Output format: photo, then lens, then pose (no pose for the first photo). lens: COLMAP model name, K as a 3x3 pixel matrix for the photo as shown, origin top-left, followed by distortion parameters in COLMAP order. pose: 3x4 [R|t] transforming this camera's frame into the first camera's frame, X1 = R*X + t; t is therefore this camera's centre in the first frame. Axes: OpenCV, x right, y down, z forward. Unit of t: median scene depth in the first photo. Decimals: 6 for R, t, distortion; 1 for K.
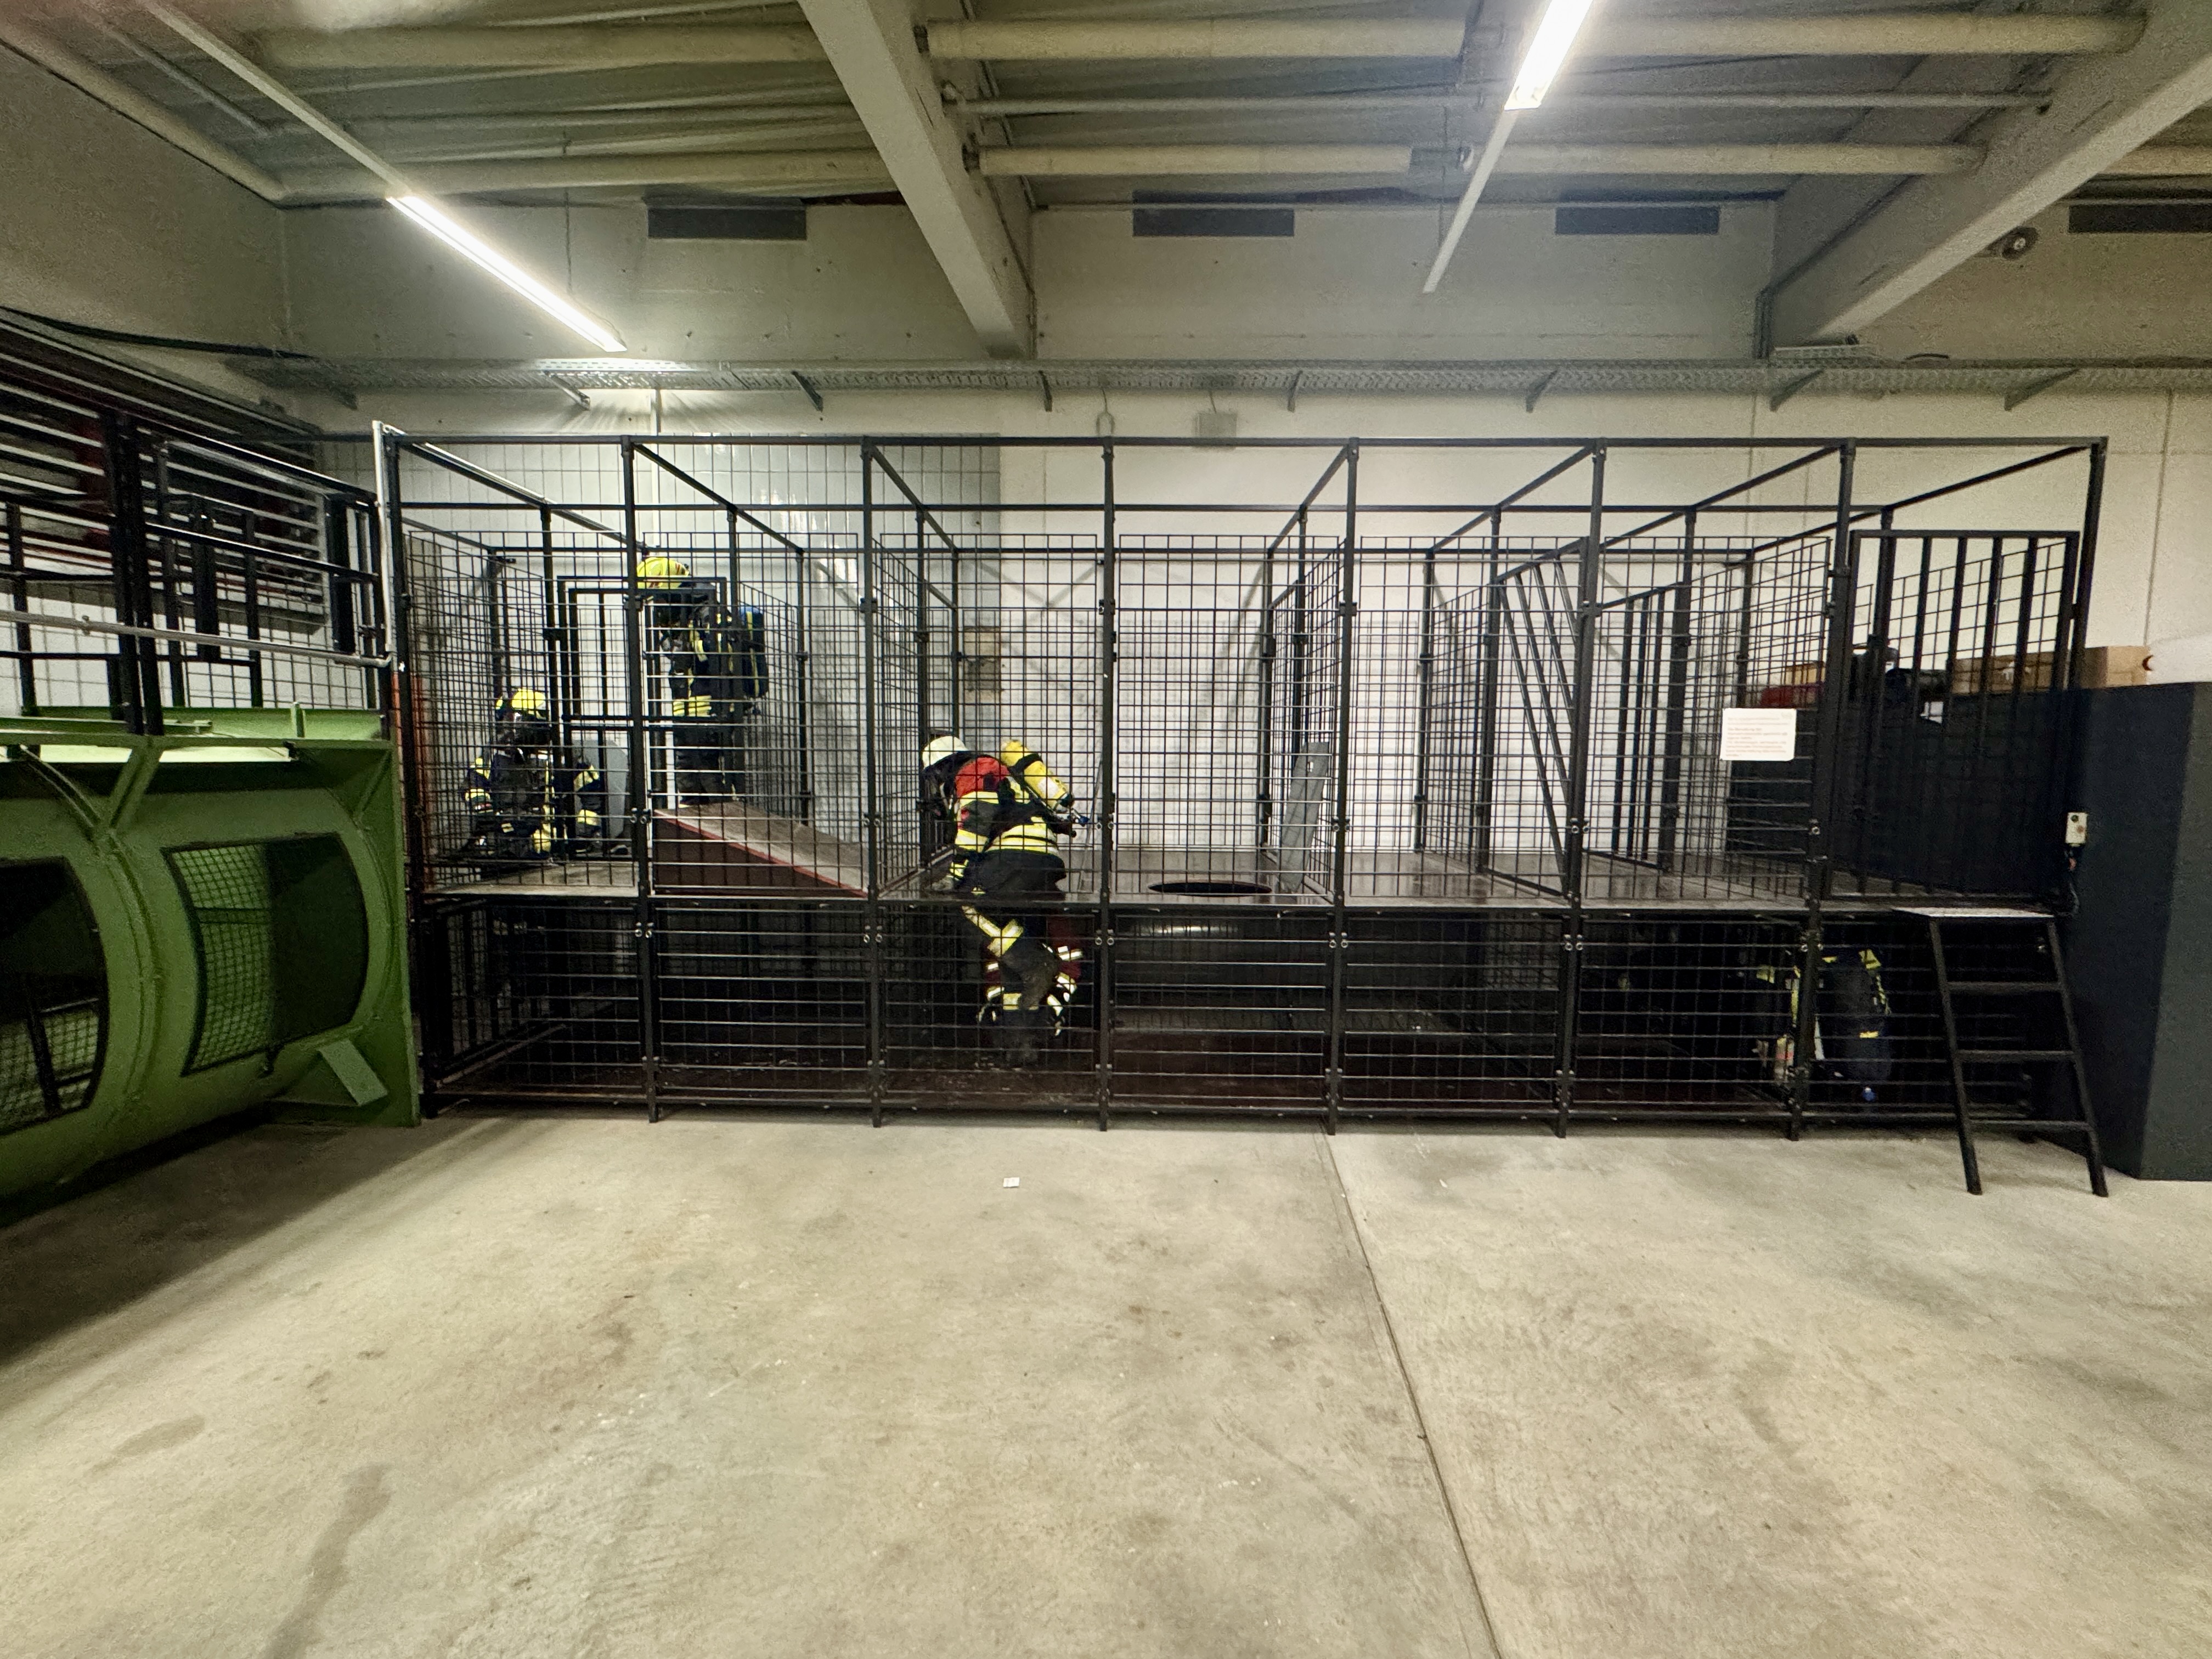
lens RADIAL K [[898.1, 0, 1106.9], [0, 898.1, 834.6], [0, 0, 1]] dist [-0.009763, 0.000059]
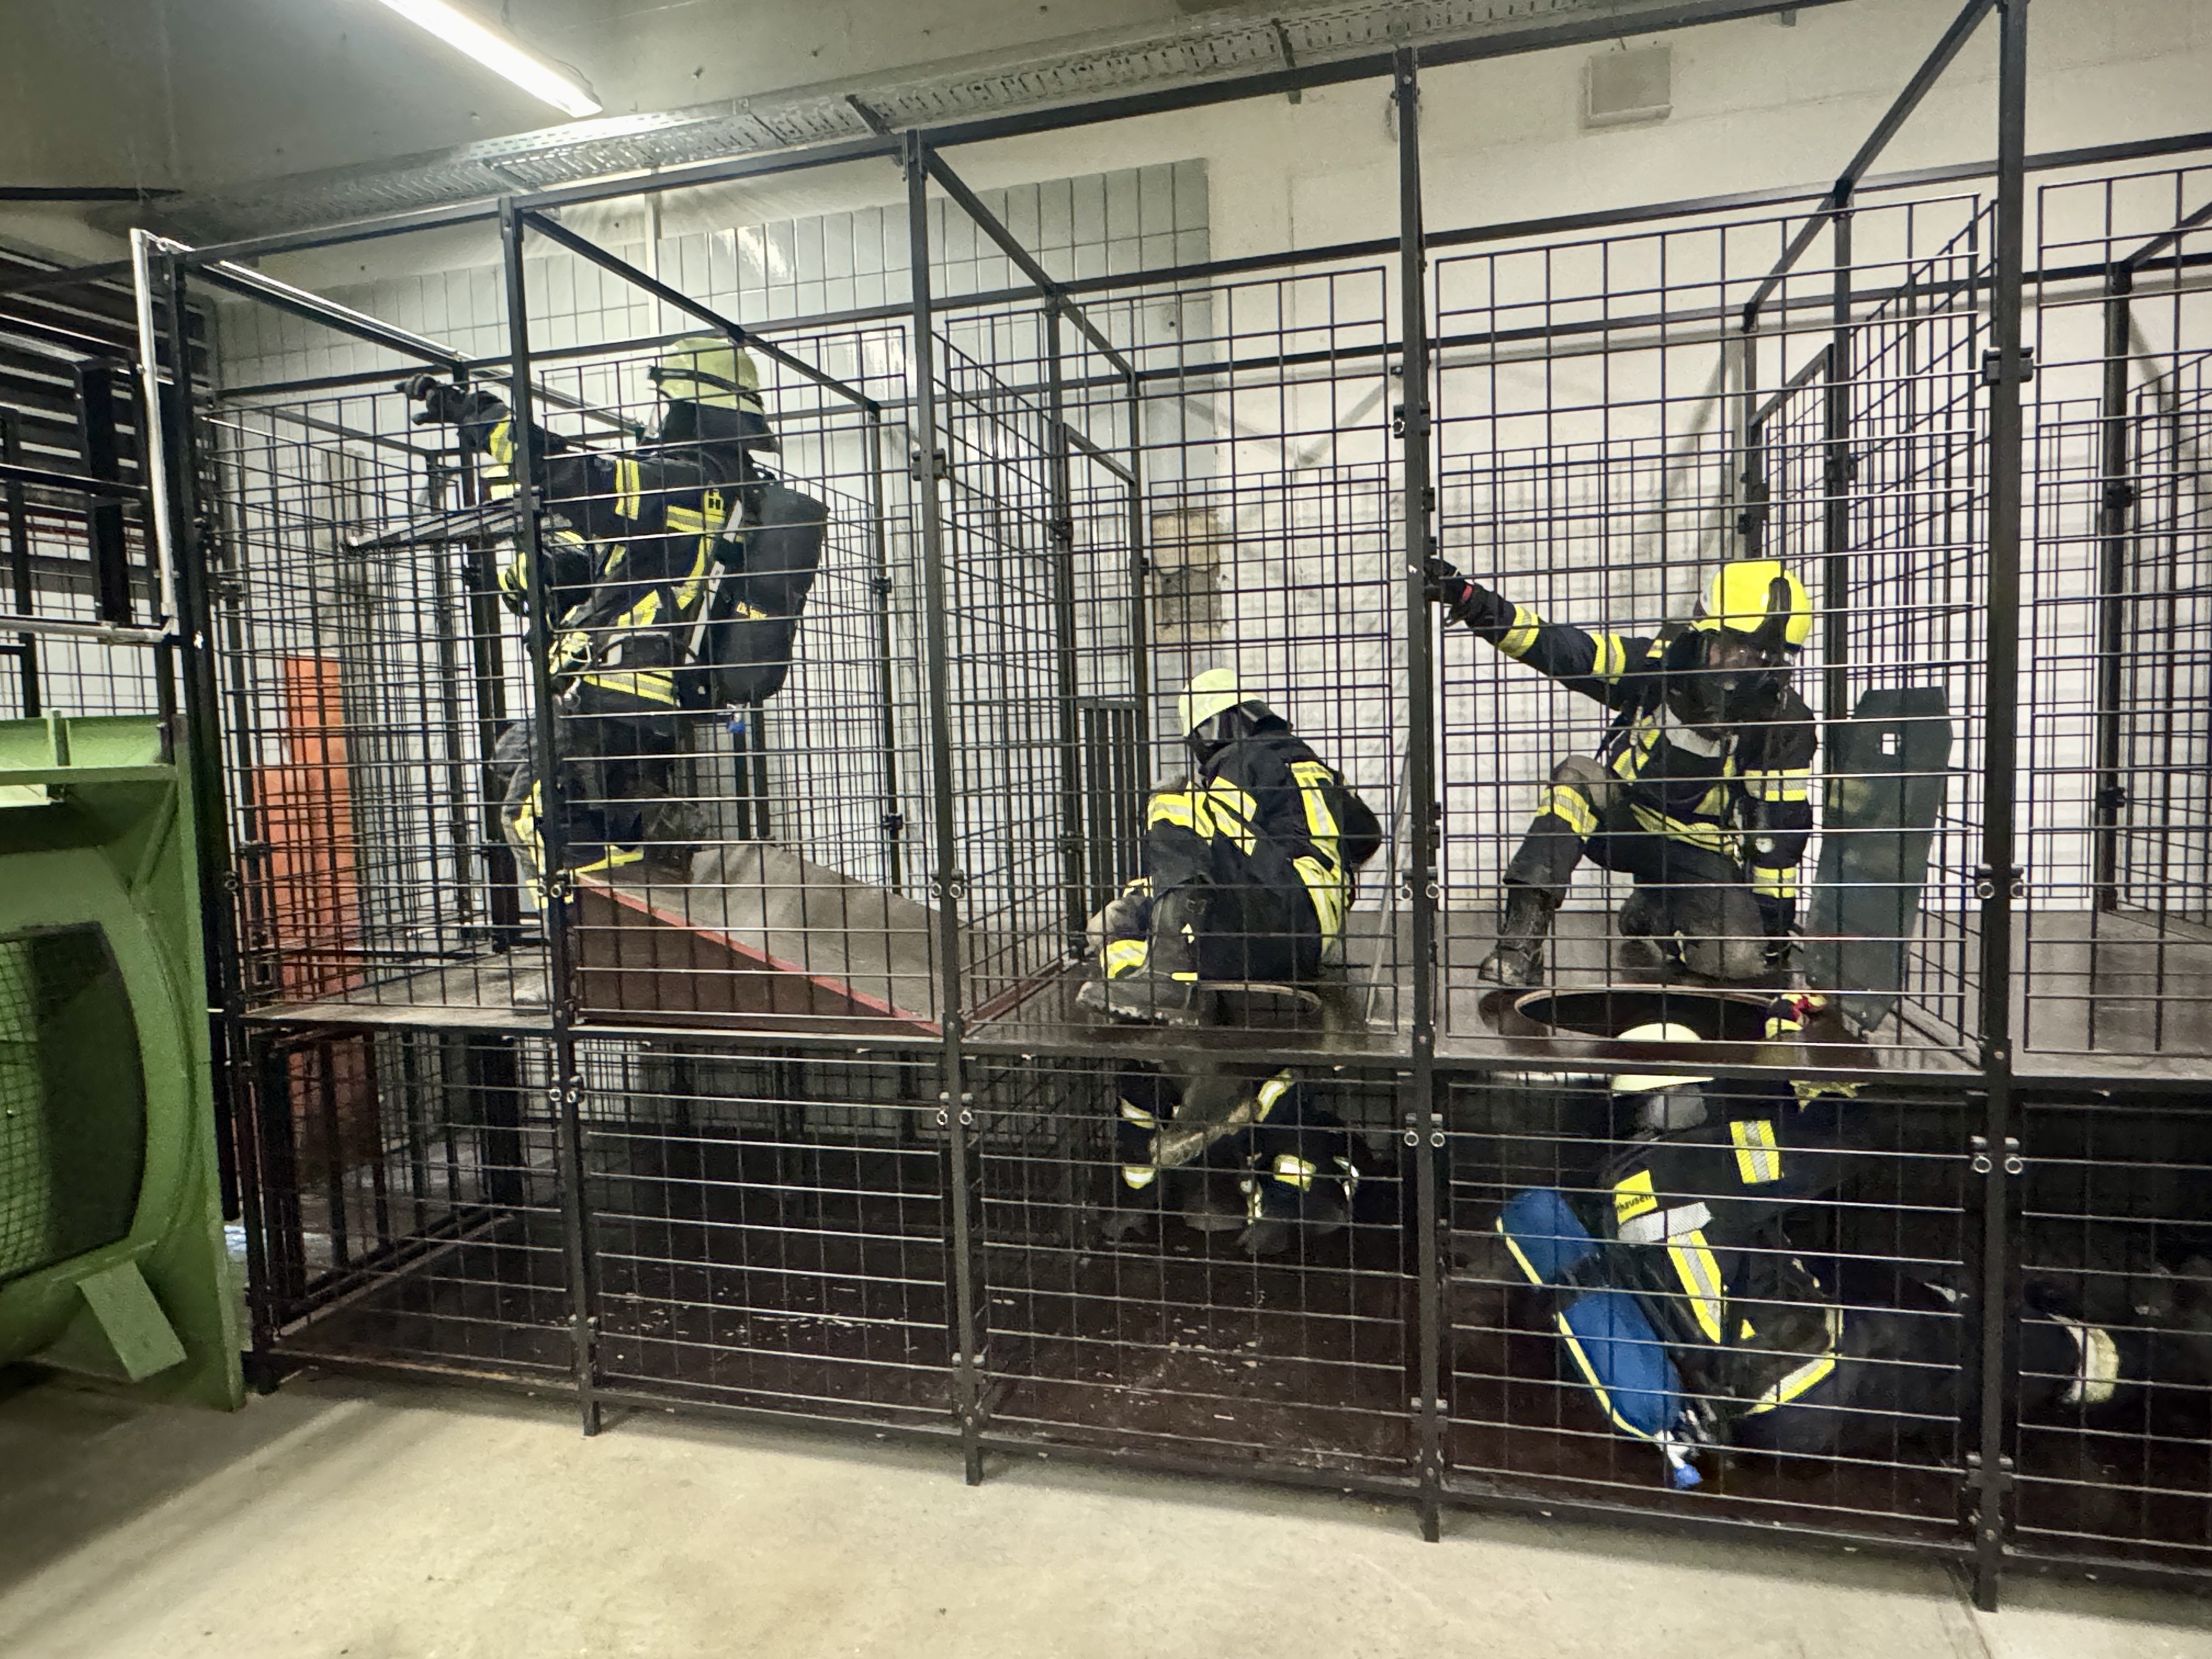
lens RADIAL K [[1358.2, 0, 1073.4], [0, 1358.2, 840.5], [0, 0, 1]] dist [0.001176, -0.001052]
pose [[0.967469, -0.023320, -0.251914, 0.002751], [0.021155, 0.999712, -0.011300, -0.030621], [0.252105, 0.005603, 0.967684, 0.261258]]
